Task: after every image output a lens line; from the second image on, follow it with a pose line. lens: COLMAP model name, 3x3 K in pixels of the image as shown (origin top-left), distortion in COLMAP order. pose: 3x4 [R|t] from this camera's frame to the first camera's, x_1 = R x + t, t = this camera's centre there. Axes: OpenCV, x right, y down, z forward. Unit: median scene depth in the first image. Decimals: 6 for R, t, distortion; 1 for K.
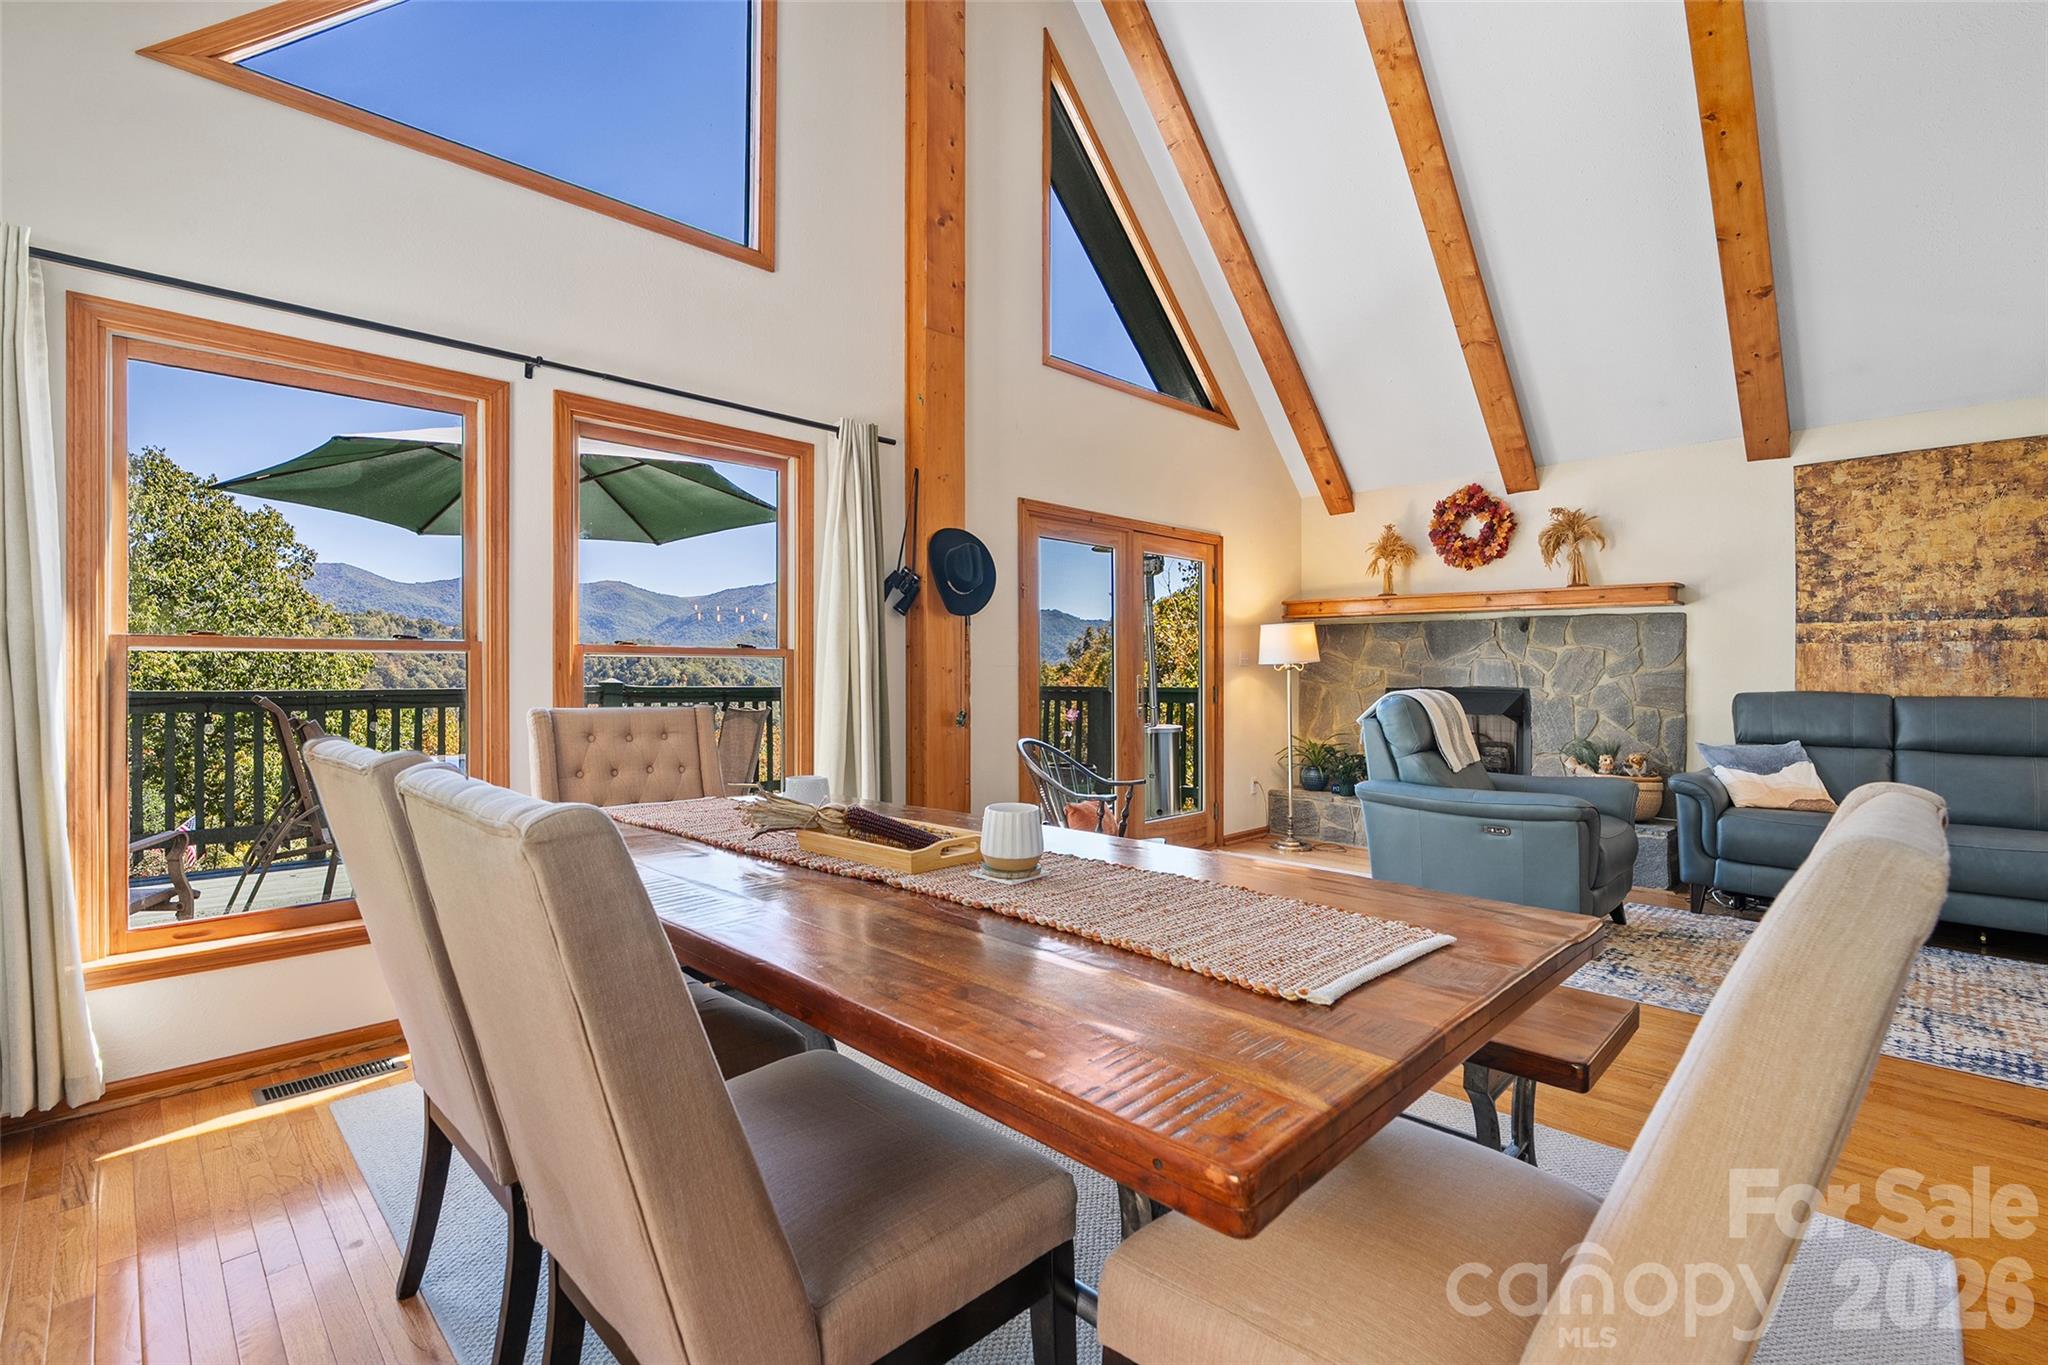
lens RADIAL K [[916.0, 0, 1020.1], [0, 916.0, 677.5], [0, 0, 1]] dist [-0.007439, 0.000985]
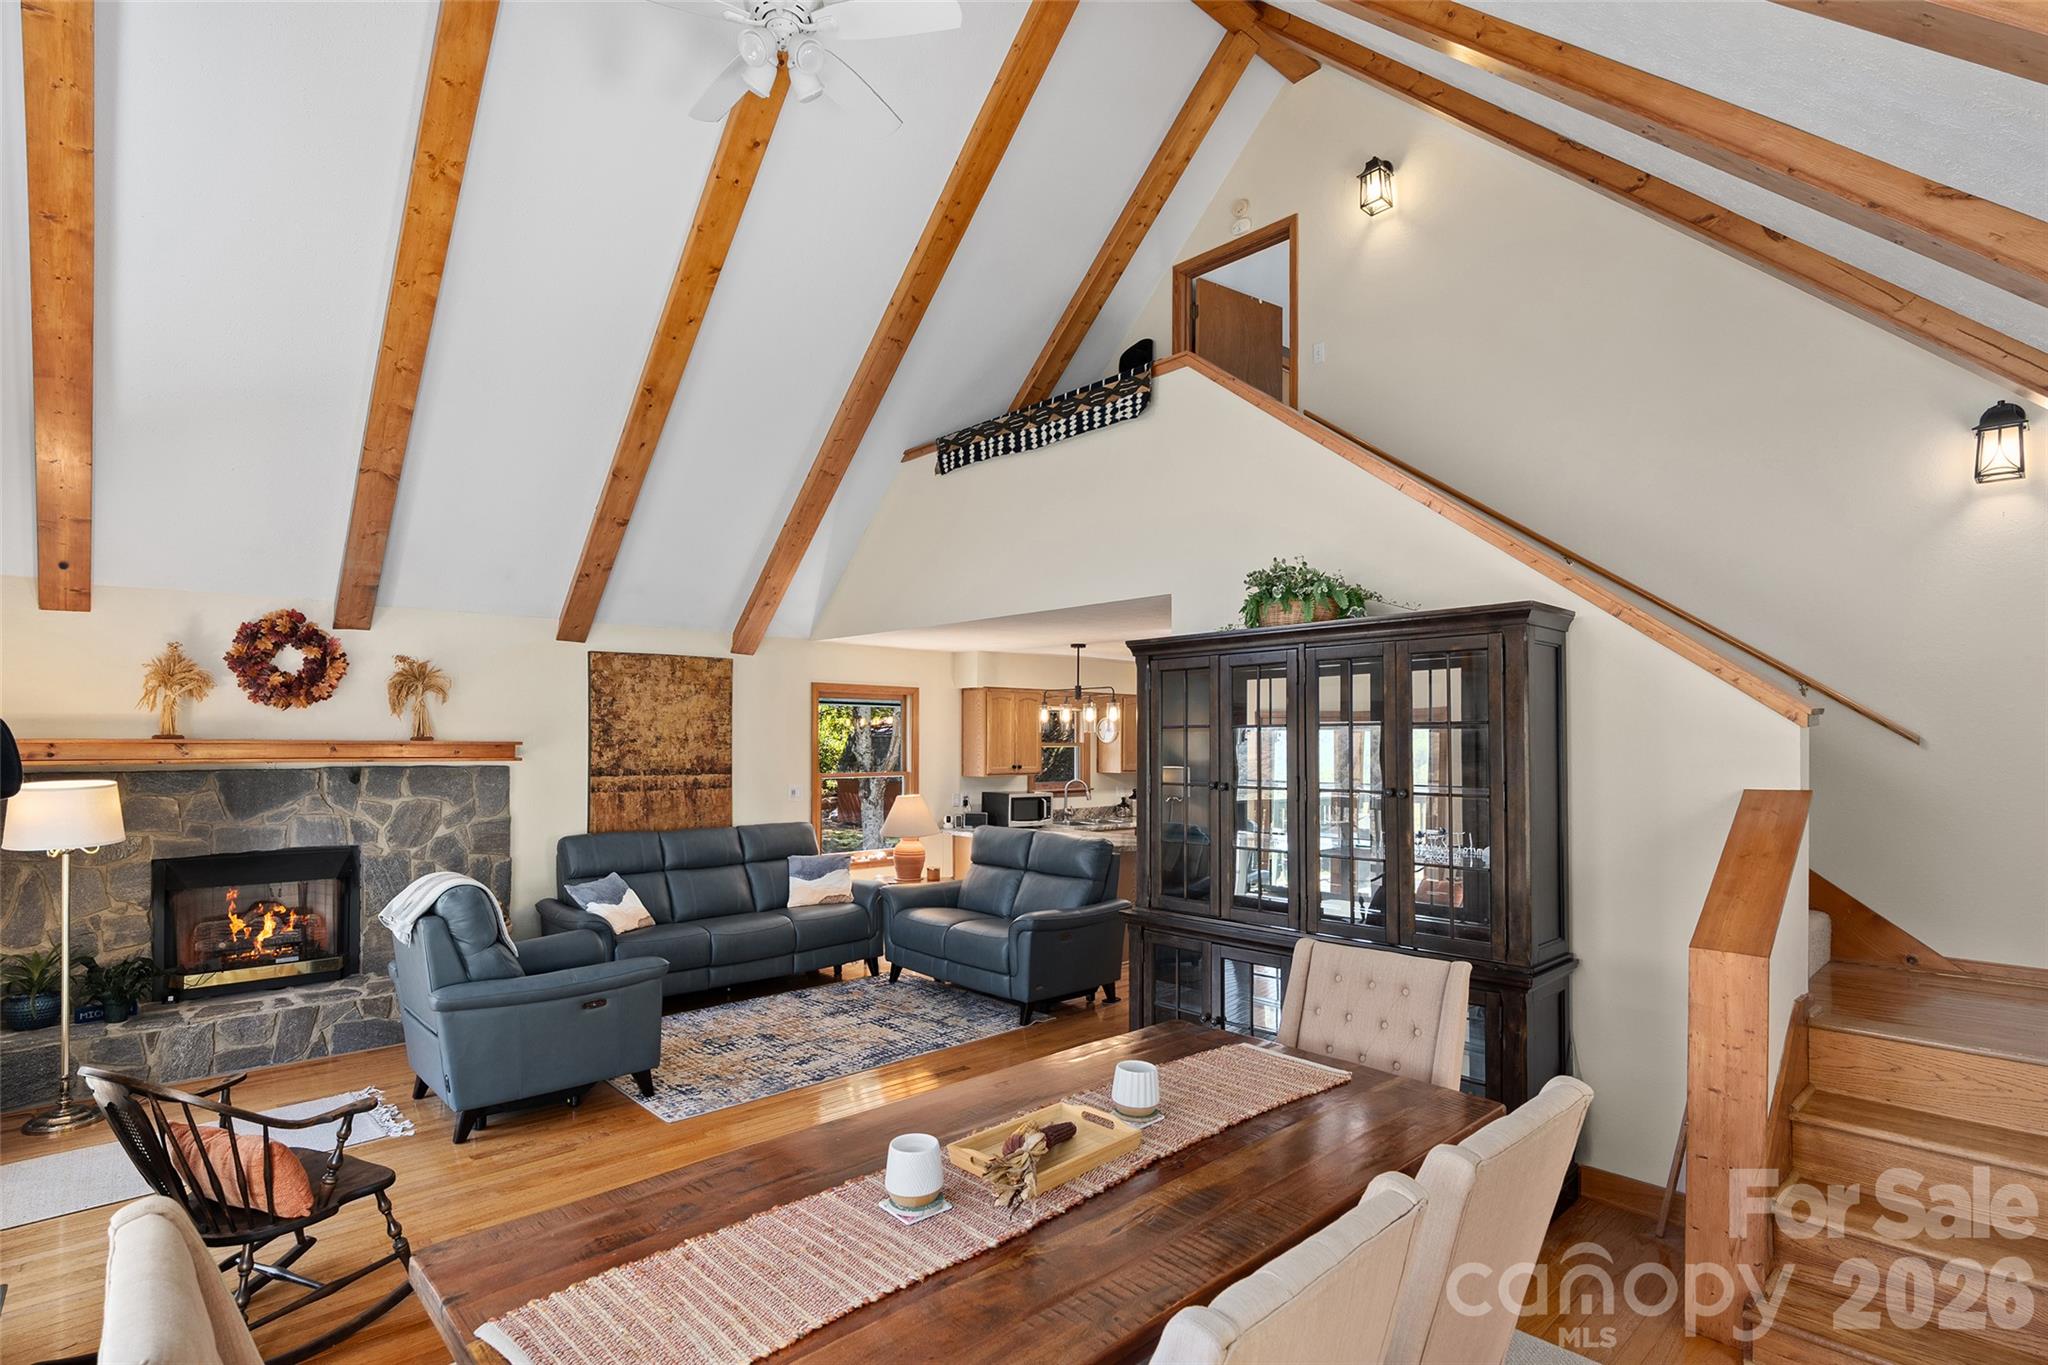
lens RADIAL K [[982.4, 0, 1008.5], [0, 982.4, 725.5], [0, 0, 1]] dist [-0.000727, -0.000104]
pose [[0.048243, 0.014778, 0.998726, -0.474883], [0.006668, 0.999864, -0.015117, -0.106873], [-0.998813, 0.007388, 0.048138, 0.365524]]
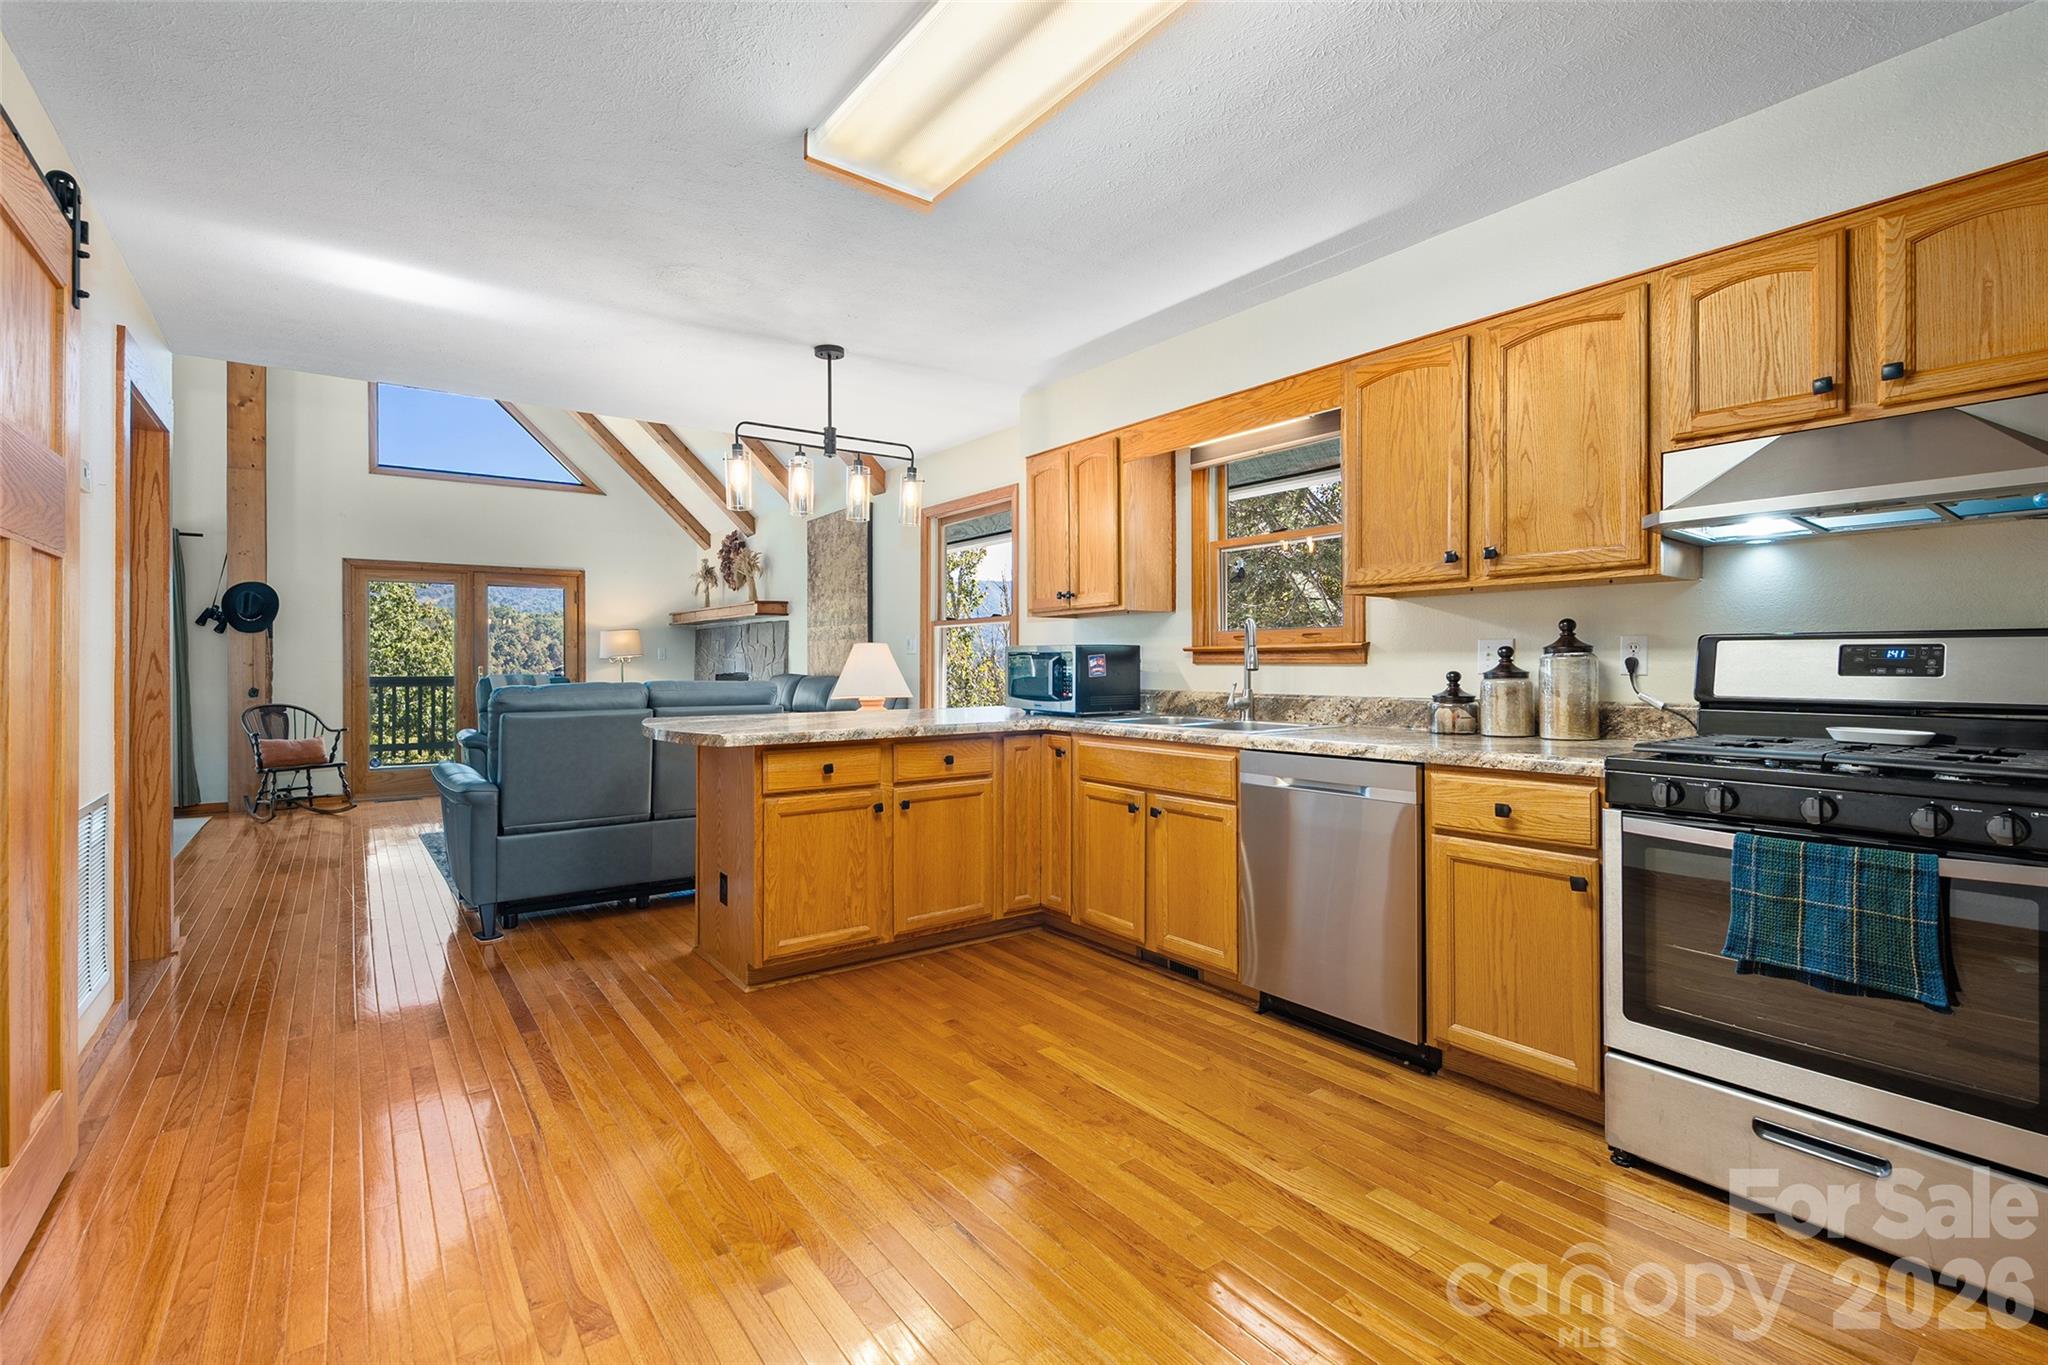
lens RADIAL K [[924.7, 0, 1021.9], [0, 924.7, 662.2], [0, 0, 1]] dist [-0.004975, 0.000620]
pose [[0.989165, -0.006838, -0.146647, 1.427349], [0.005188, 0.999919, -0.011630, 0.015480], [0.146714, 0.010744, 0.989121, -0.440107]]
